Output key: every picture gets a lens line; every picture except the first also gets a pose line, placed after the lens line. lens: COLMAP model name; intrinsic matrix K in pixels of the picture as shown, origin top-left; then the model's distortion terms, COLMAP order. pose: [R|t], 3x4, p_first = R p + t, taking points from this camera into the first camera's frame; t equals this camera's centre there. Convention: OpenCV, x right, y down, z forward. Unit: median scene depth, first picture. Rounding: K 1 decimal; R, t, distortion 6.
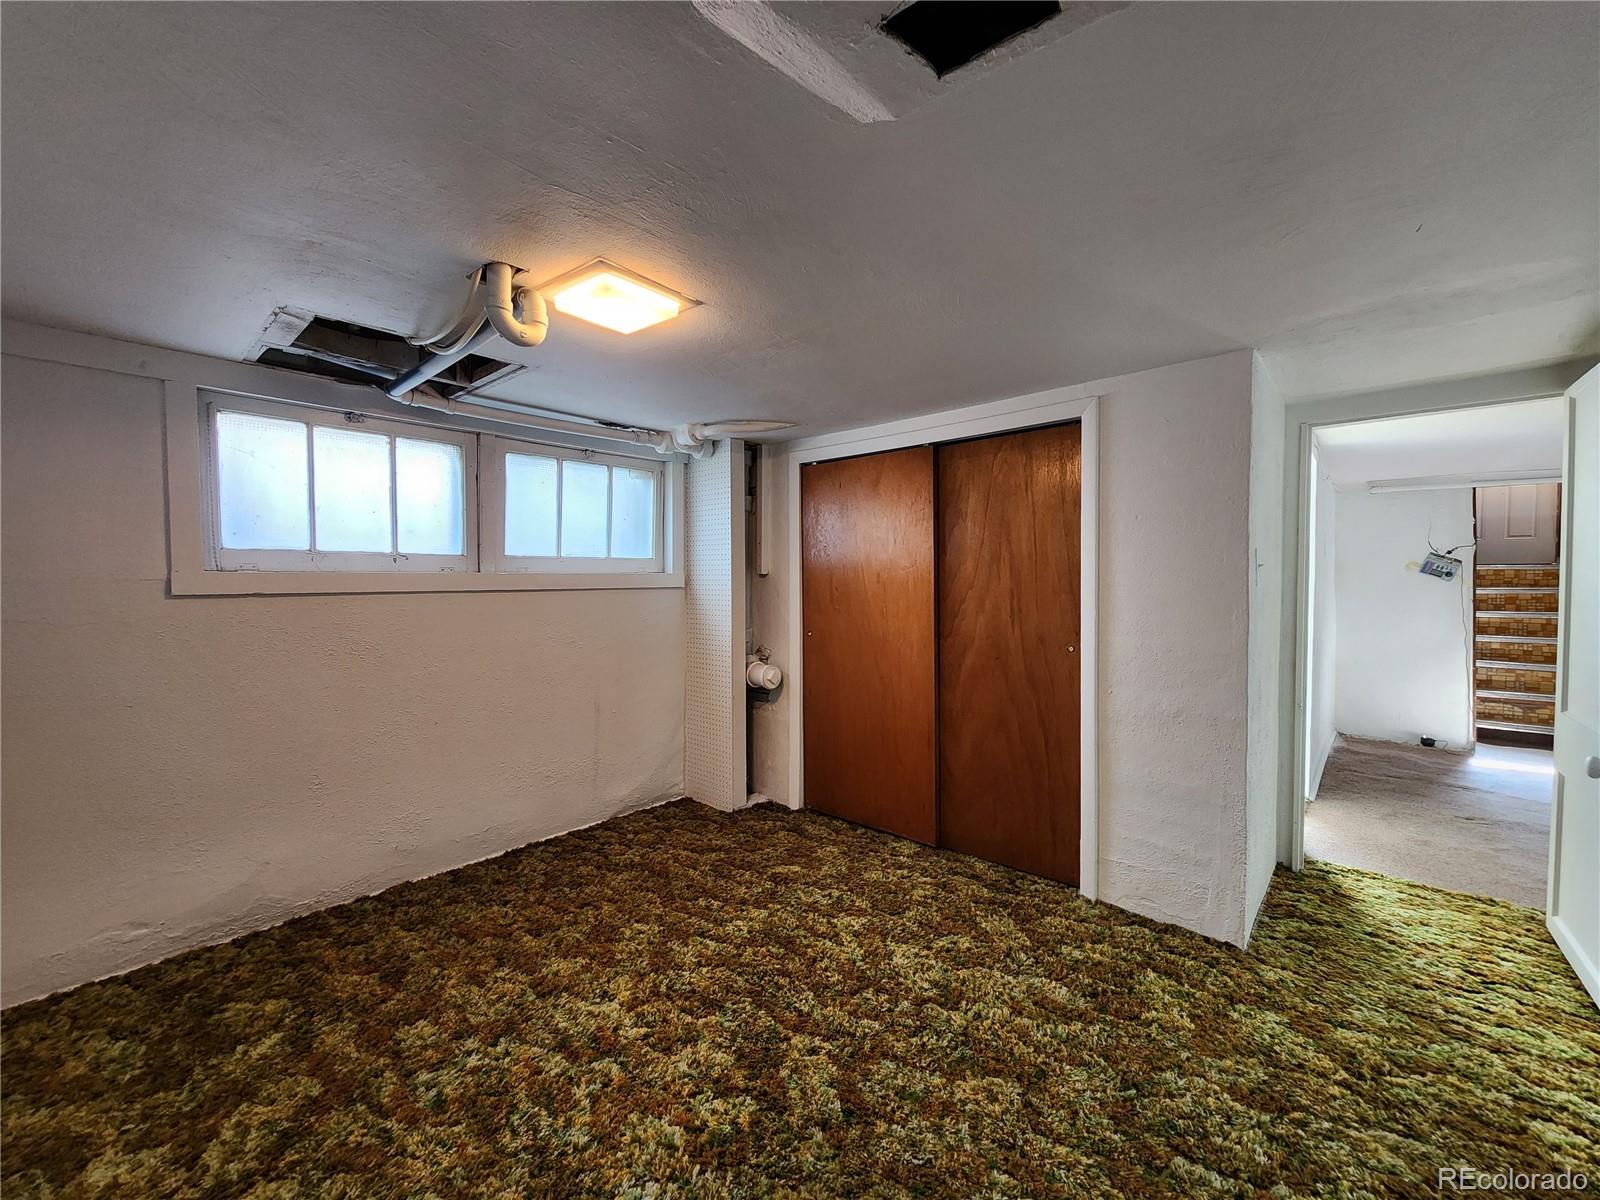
lens RADIAL K [[658.4, 0, 810.1], [0, 658.4, 599.7], [0, 0, 1]] dist [-0.003525, -0.001071]
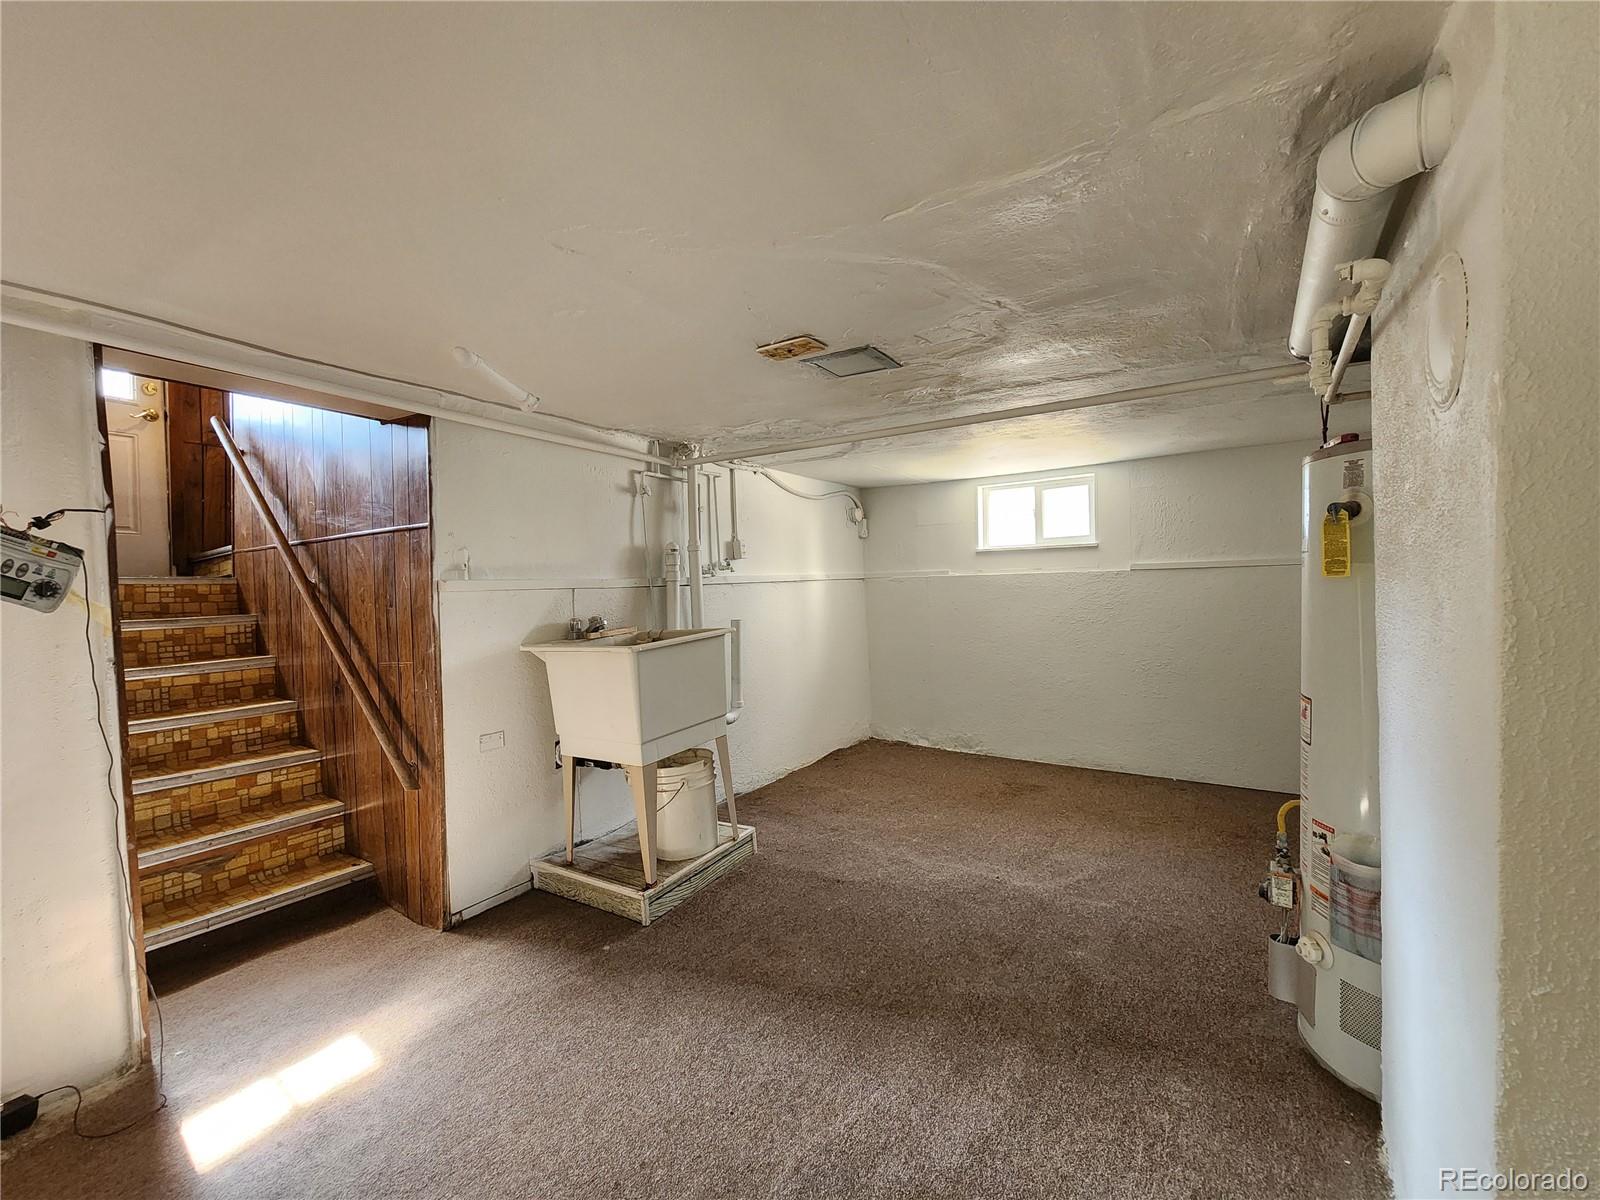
lens RADIAL K [[658.4, 0, 810.1], [0, 658.4, 599.7], [0, 0, 1]] dist [-0.003525, -0.001071]
pose [[-0.144093, -0.009943, 0.989514, 0.568798], [0.050245, 0.998586, 0.017350, -0.019491], [-0.988288, 0.052218, -0.143389, 0.637820]]
